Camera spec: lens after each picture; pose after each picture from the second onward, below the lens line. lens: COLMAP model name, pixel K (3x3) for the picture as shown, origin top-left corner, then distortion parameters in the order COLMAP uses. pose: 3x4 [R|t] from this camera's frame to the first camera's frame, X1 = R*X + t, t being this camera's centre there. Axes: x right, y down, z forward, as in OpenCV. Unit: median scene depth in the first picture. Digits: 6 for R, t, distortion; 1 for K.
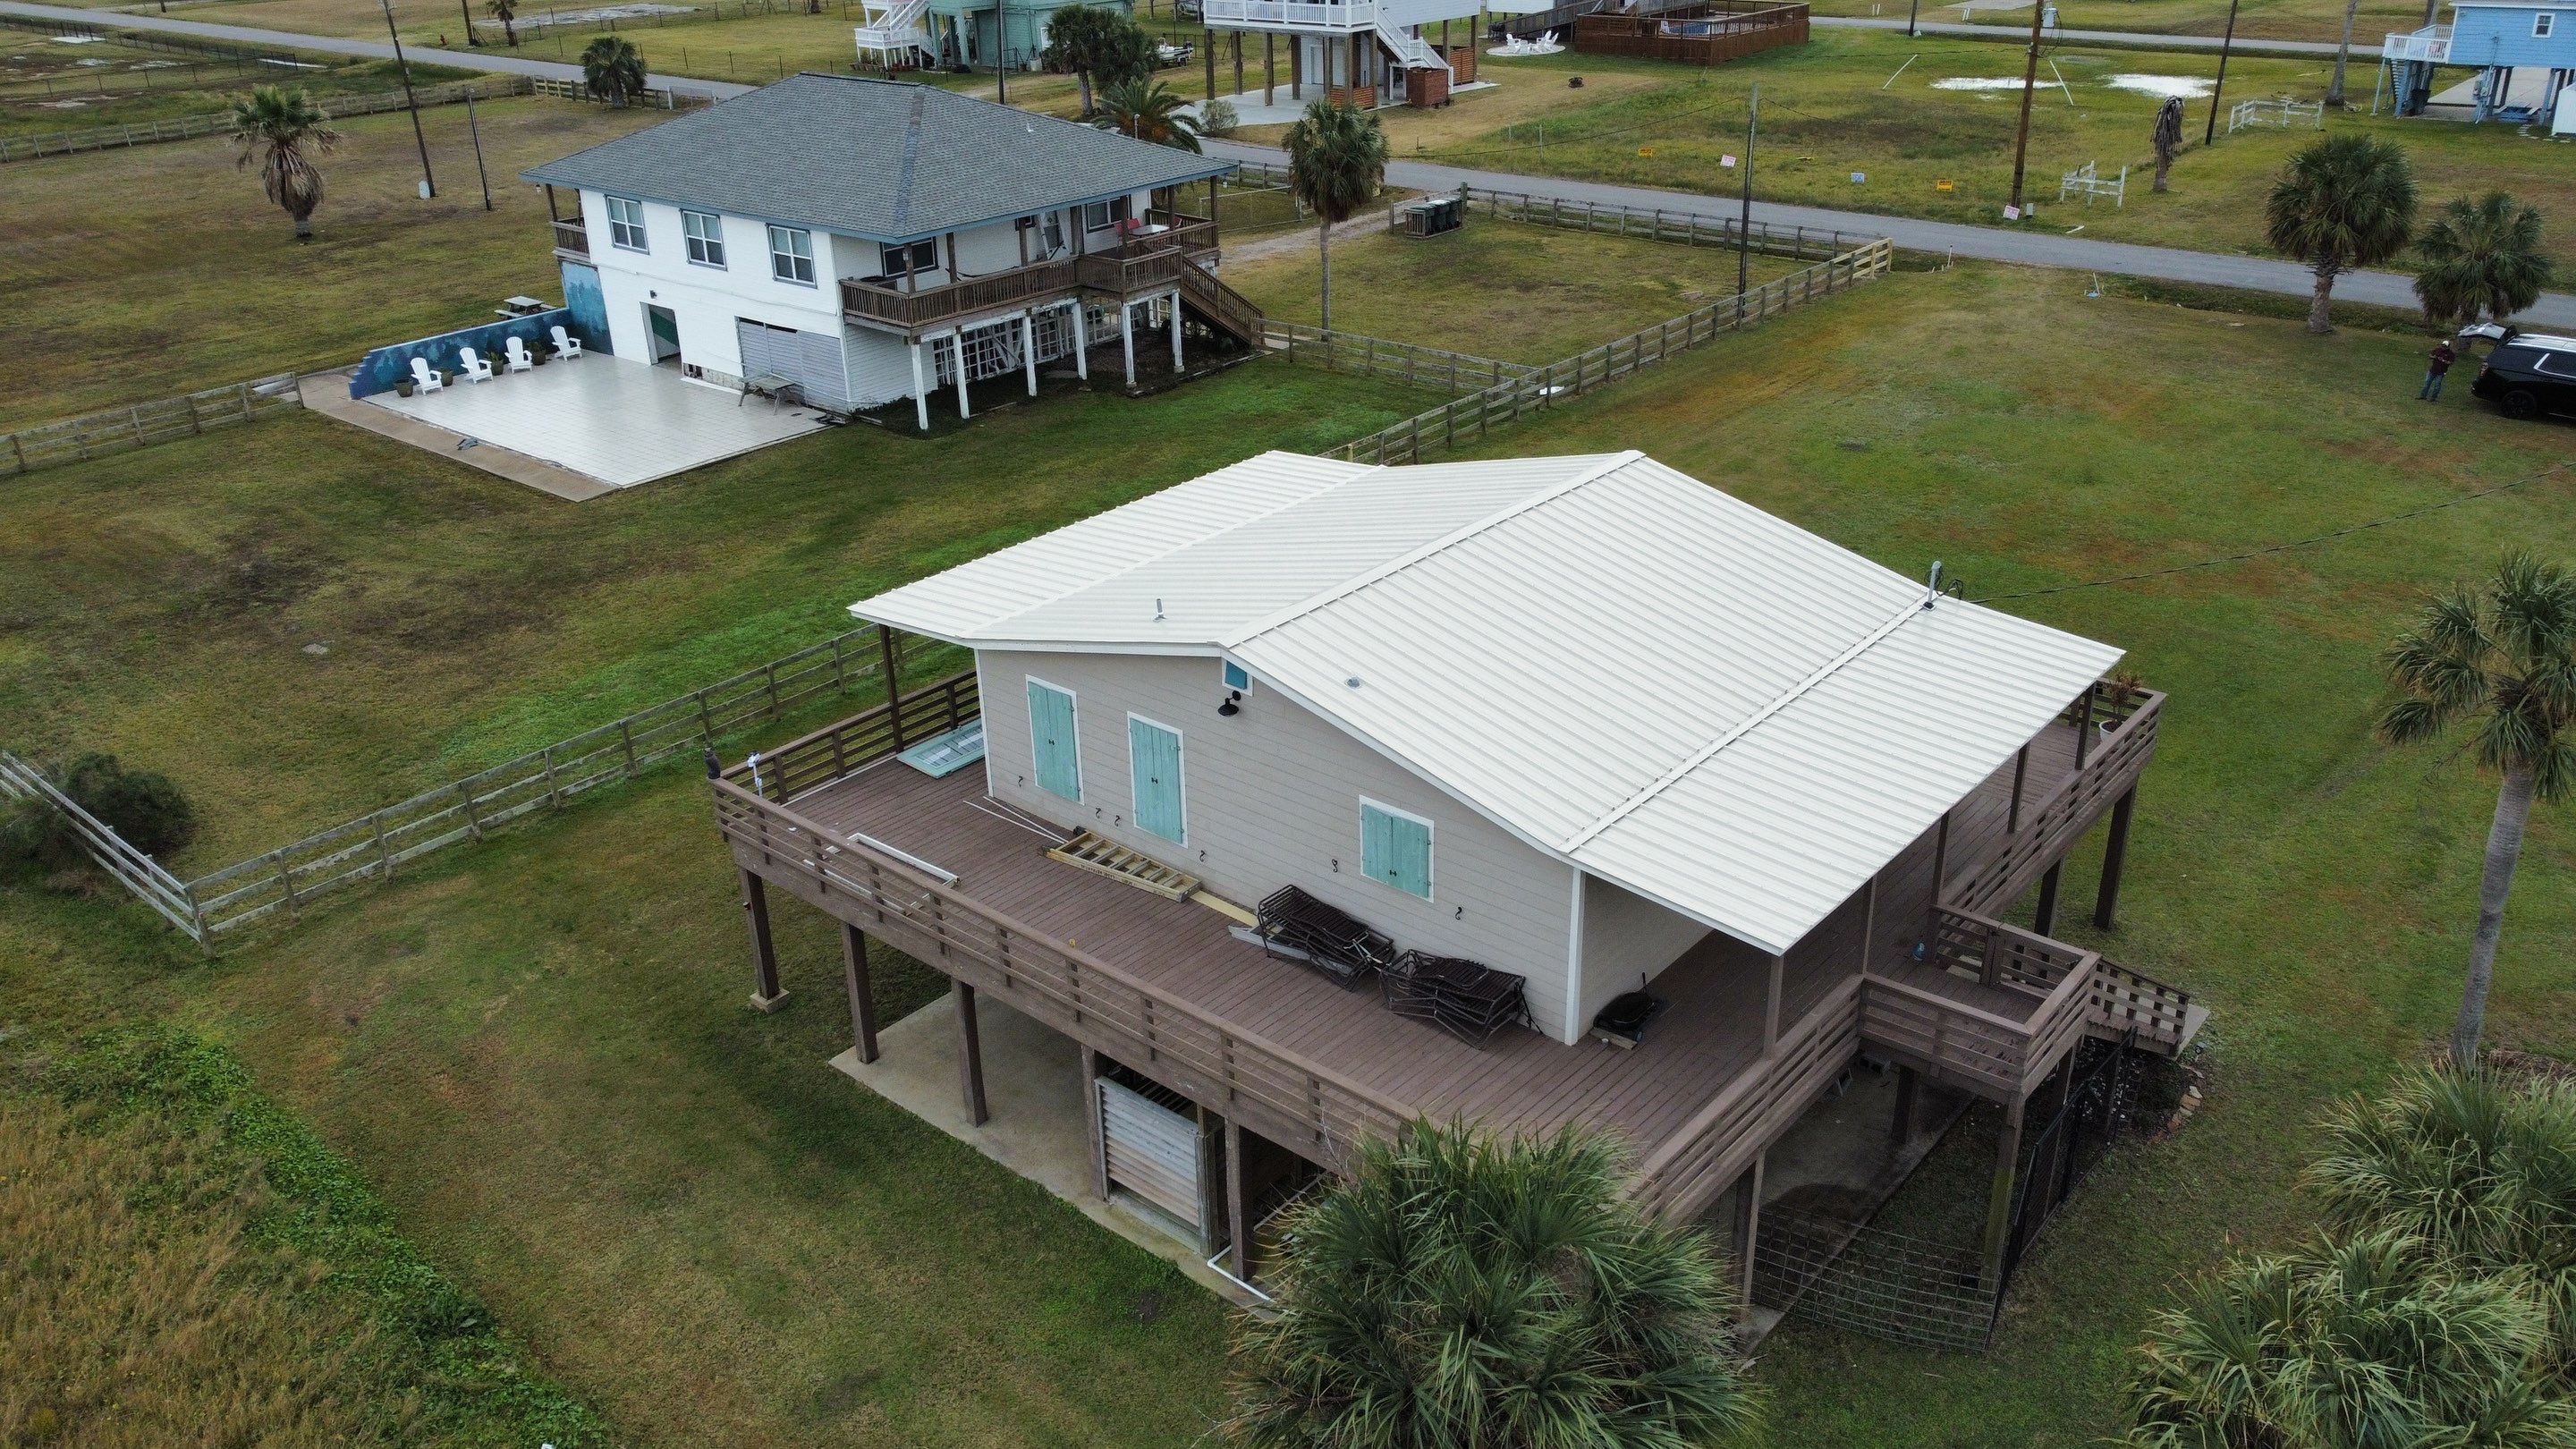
lens RADIAL K [[1956.7, 0, 1288.0], [0, 1956.7, 724.5], [0, 0, 1]] dist [0.006857, -0.010840]
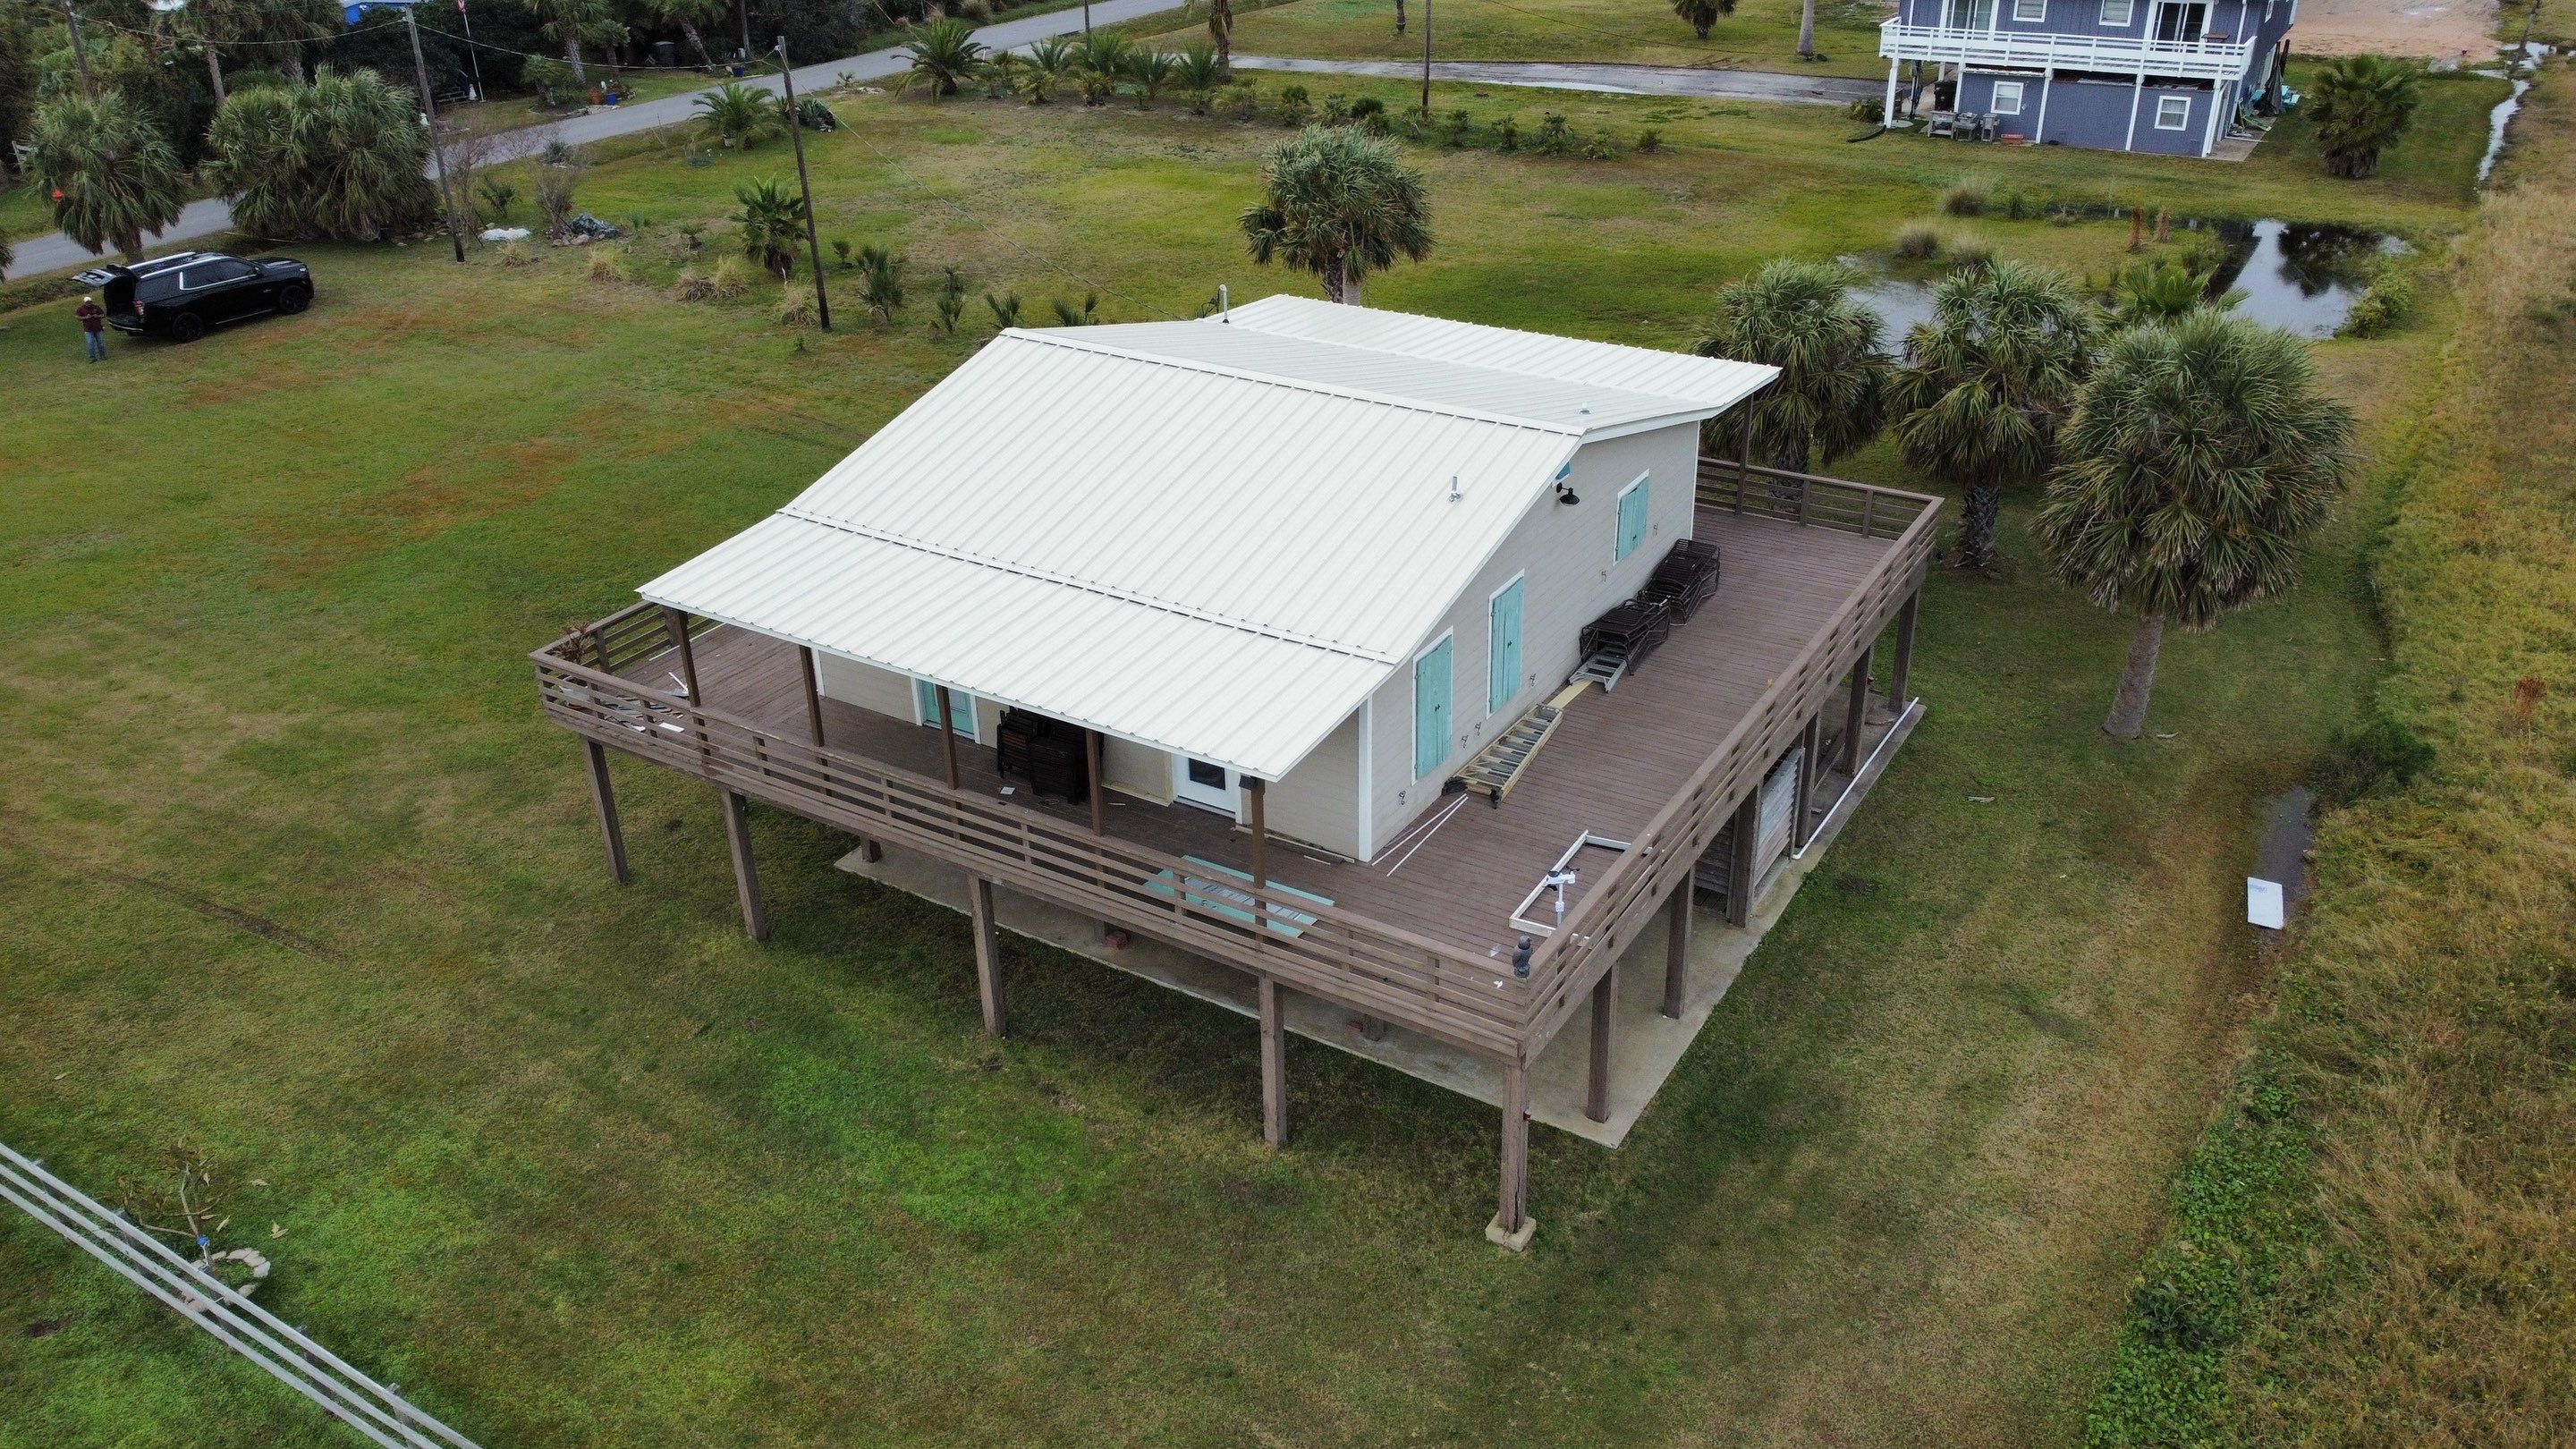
lens RADIAL K [[1956.7, 0, 1288.0], [0, 1956.7, 724.5], [0, 0, 1]] dist [0.006857, -0.010840]
pose [[-0.152481, -0.437794, 0.886051, -0.432404], [0.448446, 0.768279, 0.456776, -0.201921], [-0.880708, 0.466995, 0.079179, 0.482913]]
